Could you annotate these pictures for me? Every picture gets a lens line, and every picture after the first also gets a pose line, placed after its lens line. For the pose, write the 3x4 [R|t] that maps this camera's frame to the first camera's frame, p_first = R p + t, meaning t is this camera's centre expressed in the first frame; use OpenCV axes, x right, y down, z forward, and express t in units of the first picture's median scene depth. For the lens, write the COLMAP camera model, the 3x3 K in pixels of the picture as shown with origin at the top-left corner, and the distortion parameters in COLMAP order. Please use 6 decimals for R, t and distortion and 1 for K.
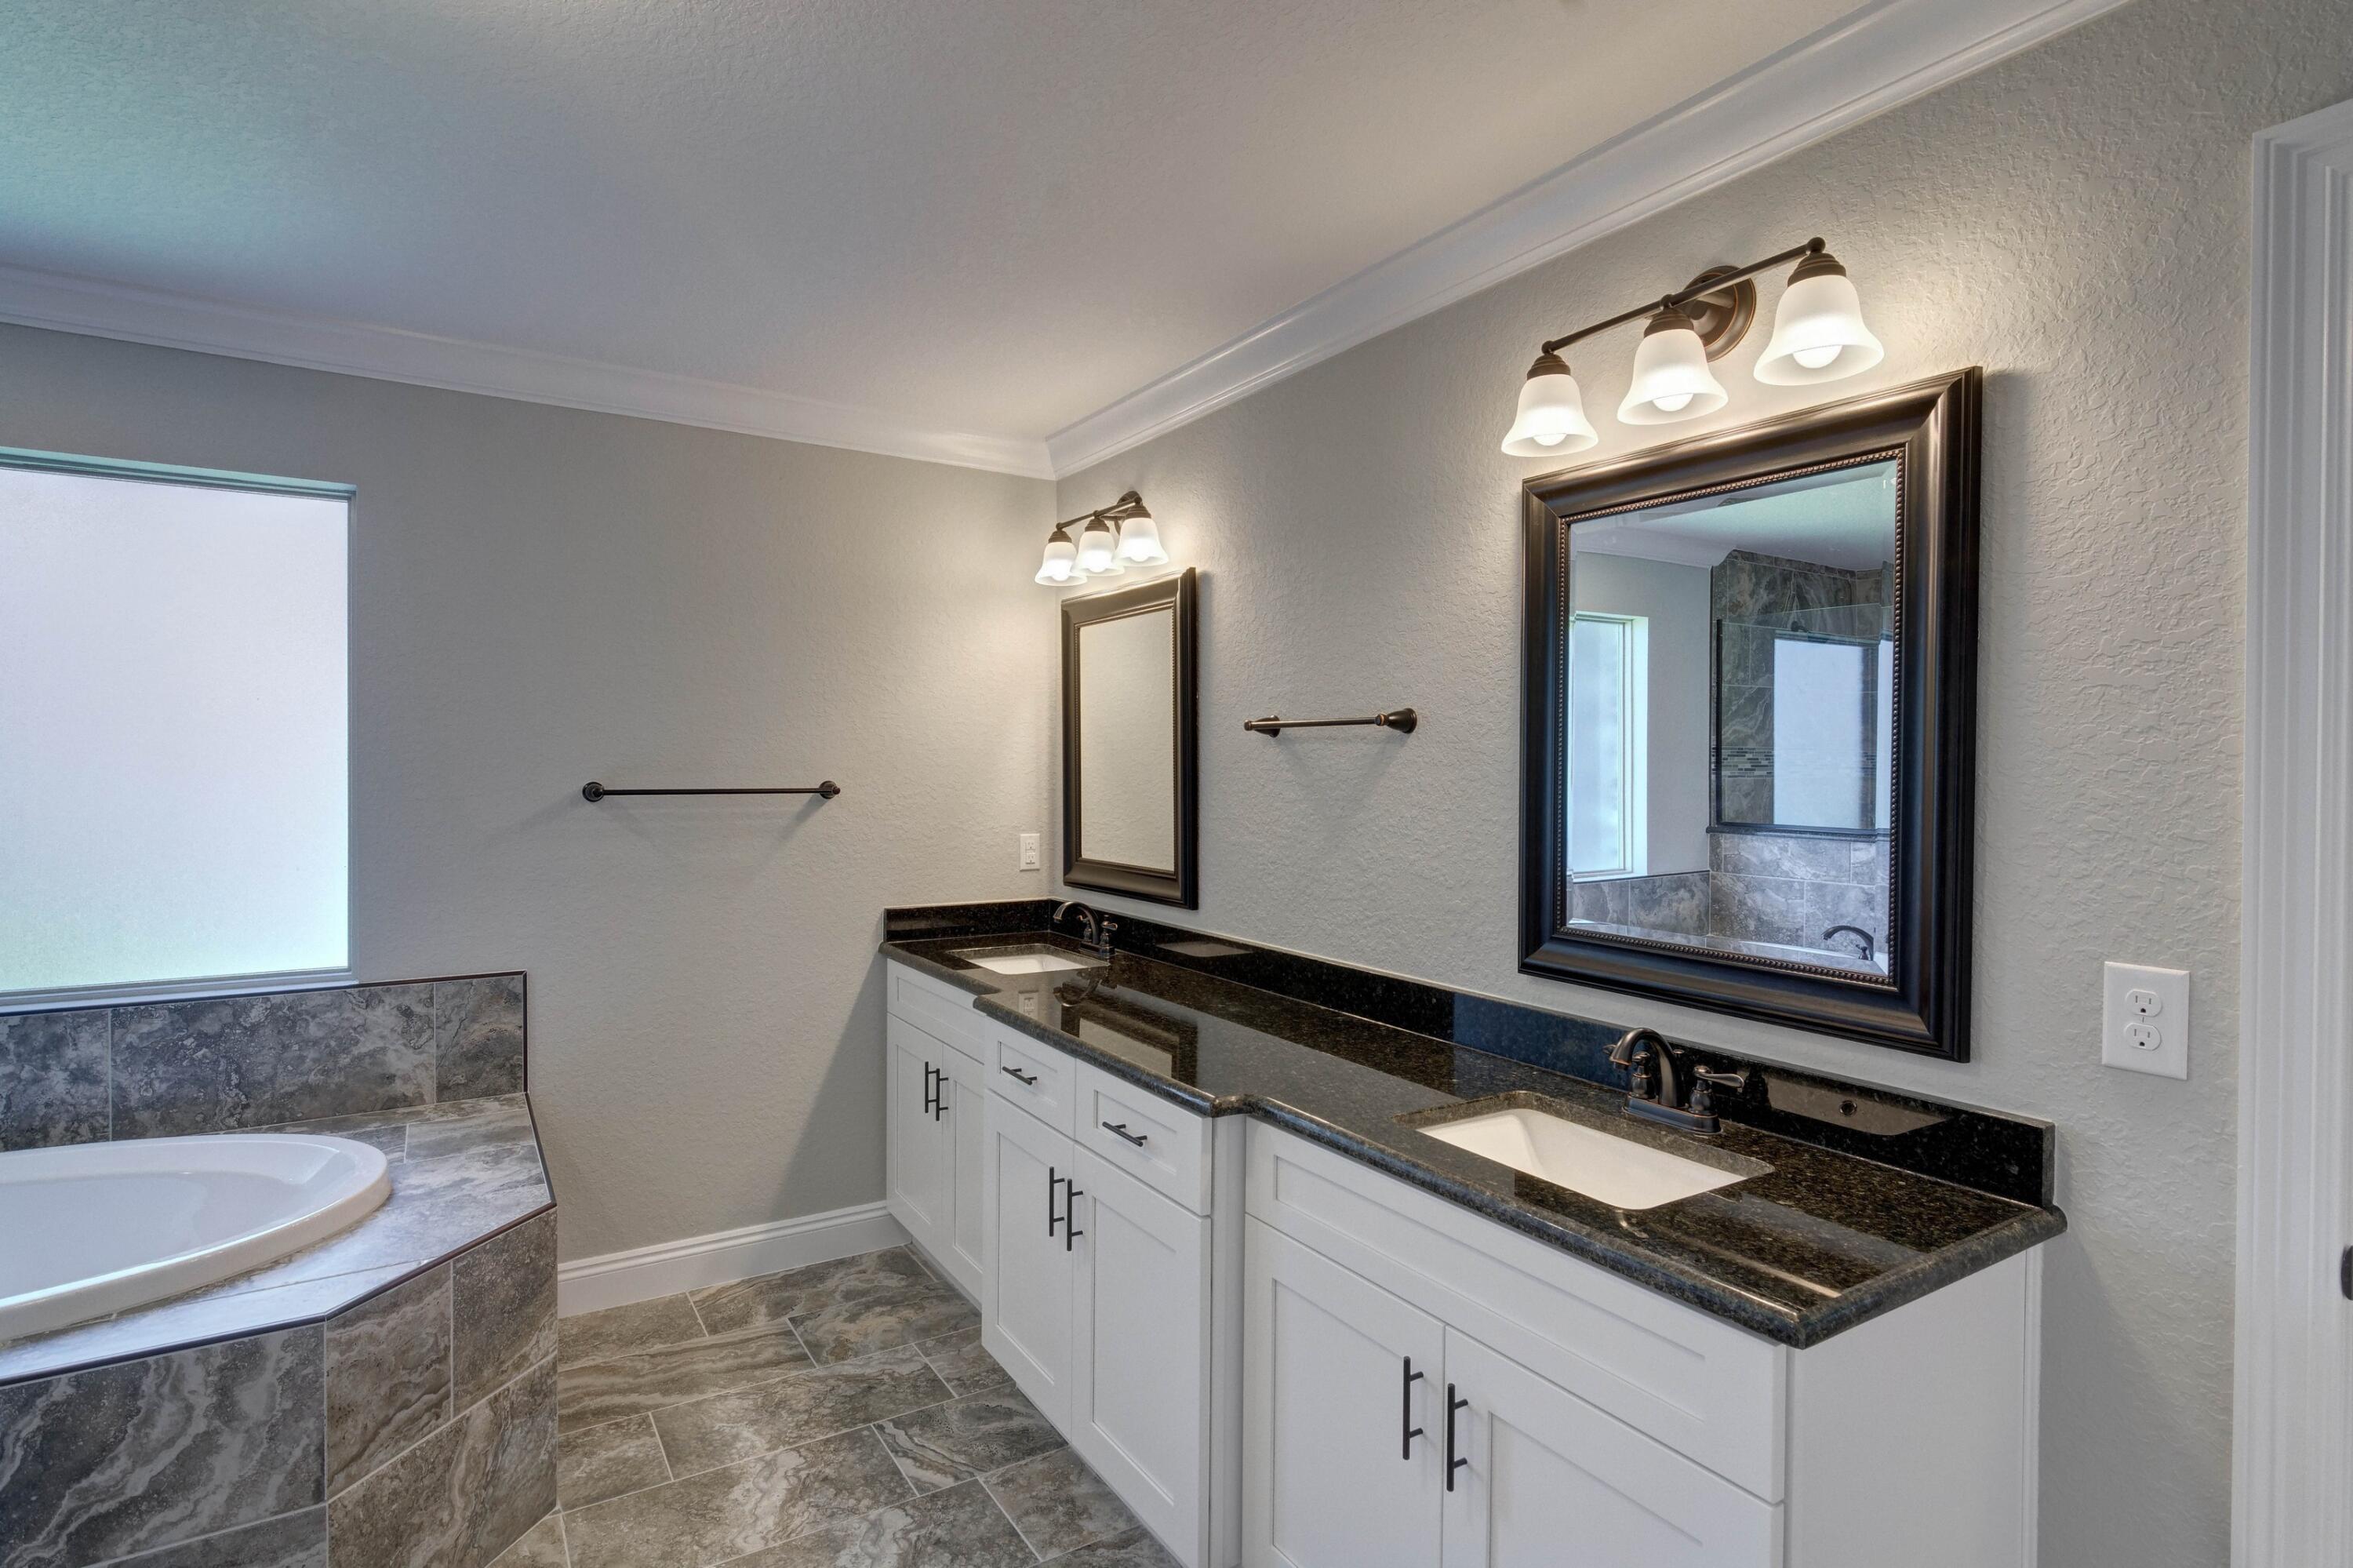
lens RADIAL K [[1185.2, 0, 1176.5], [0, 1185.2, 784.0], [0, 0, 1]] dist [-0.004201, 0.001177]
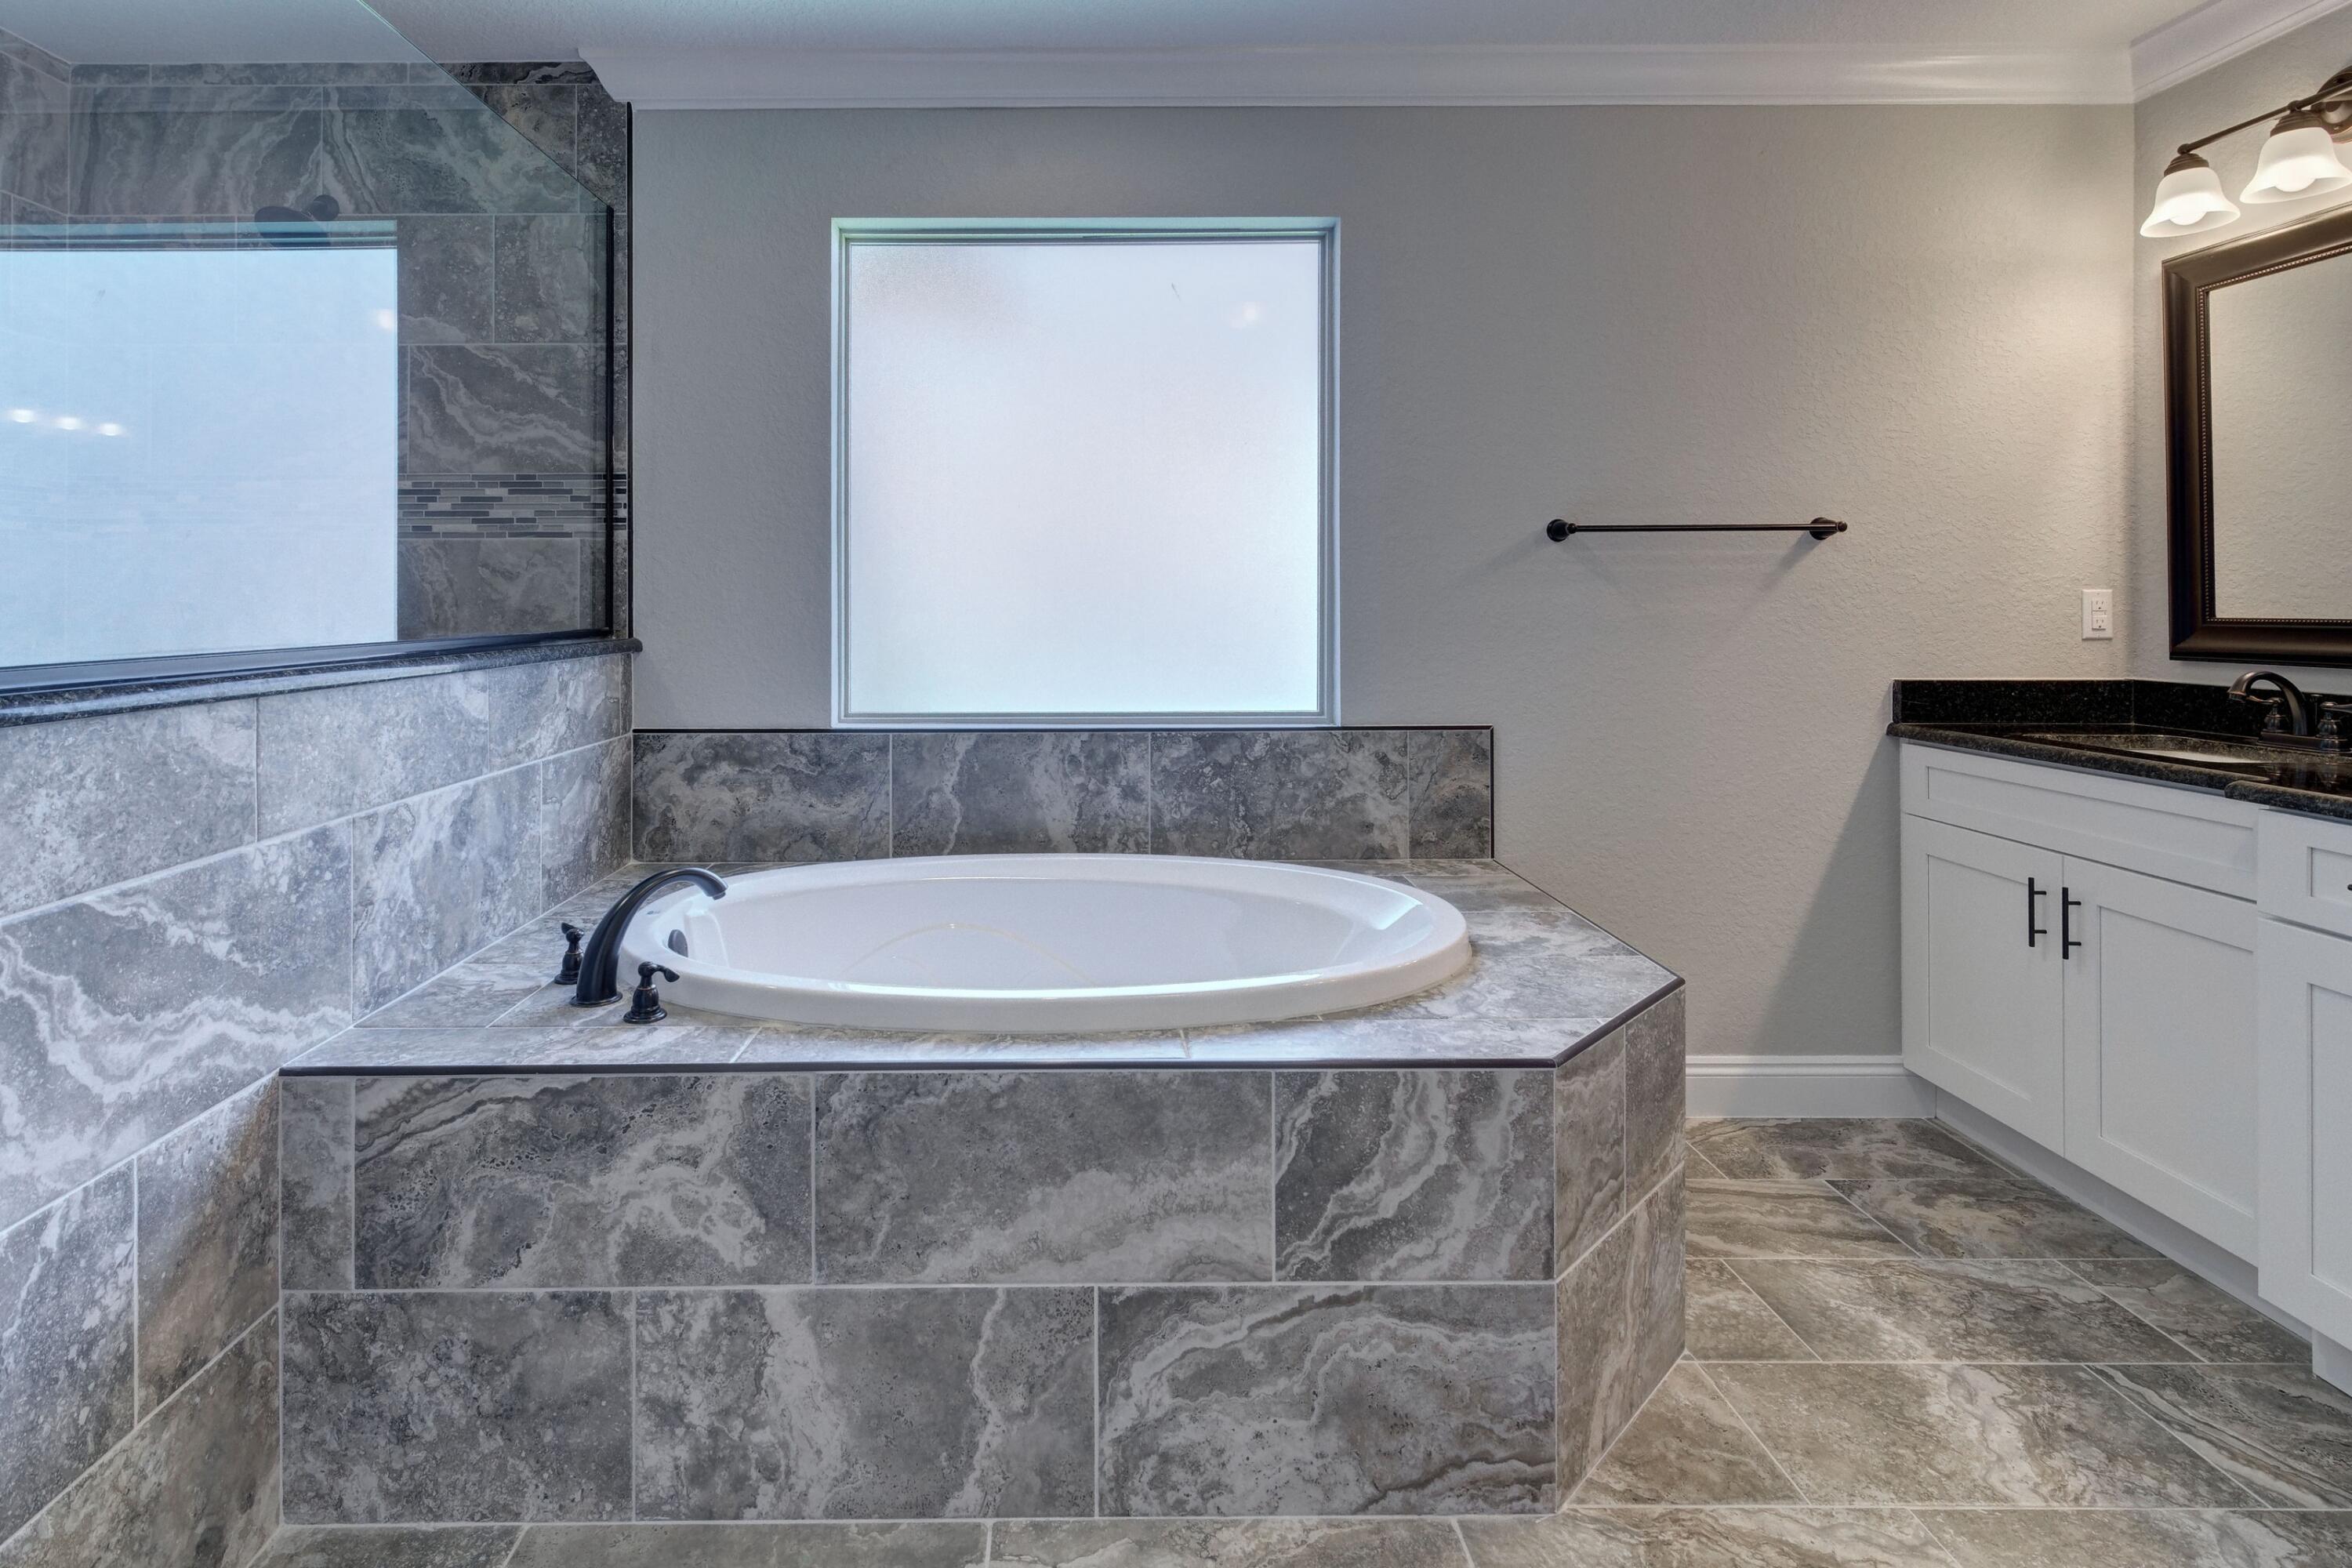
lens RADIAL K [[1200.7, 0, 1068.5], [0, 1200.7, 587.8], [0, 0, 1]] dist [0.000890, -0.000680]
pose [[0.841734, -0.015592, -0.539668, -0.398073], [0.000817, 0.999619, -0.027607, 0.094632], [0.539892, 0.022797, 0.841425, 0.046427]]
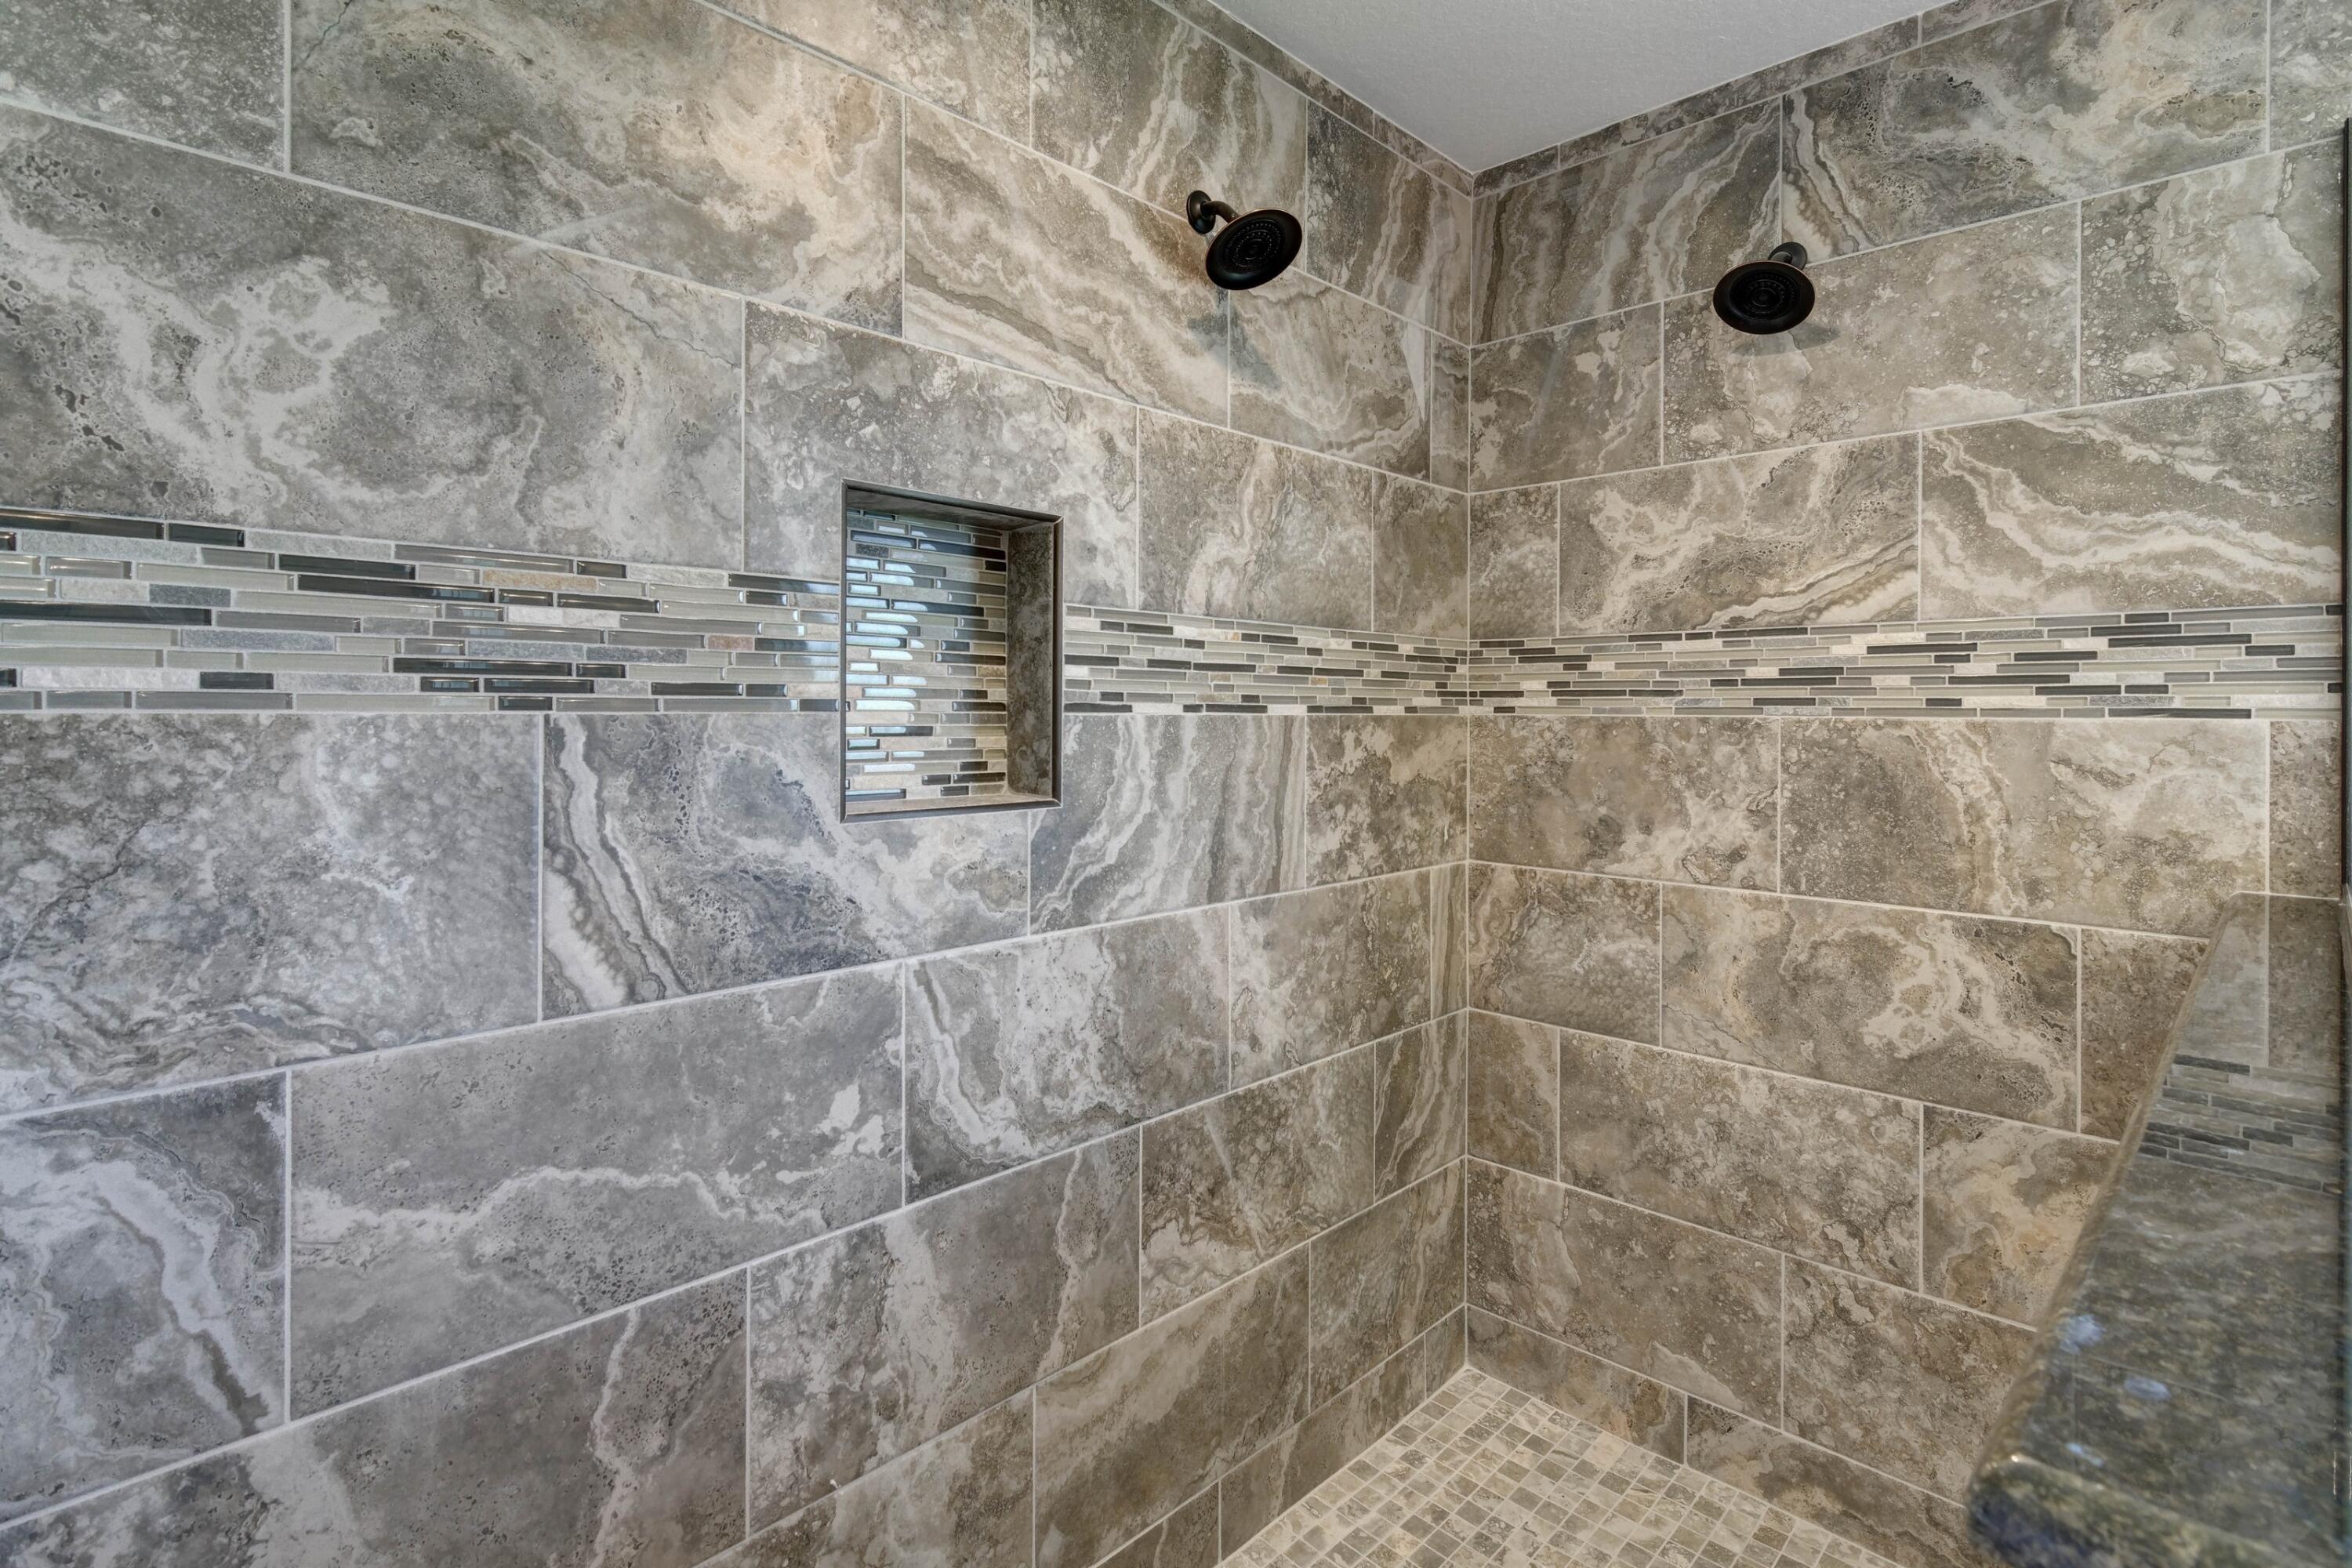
lens RADIAL K [[1144.8, 0, 1178.9], [0, 1144.8, 702.0], [0, 0, 1]] dist [-0.003074, -0.000512]
pose [[0.226318, -0.012811, -0.973969, -0.936982], [-0.019349, 0.999657, -0.017645, 0.027768], [0.973861, 0.022839, 0.225992, 0.036548]]
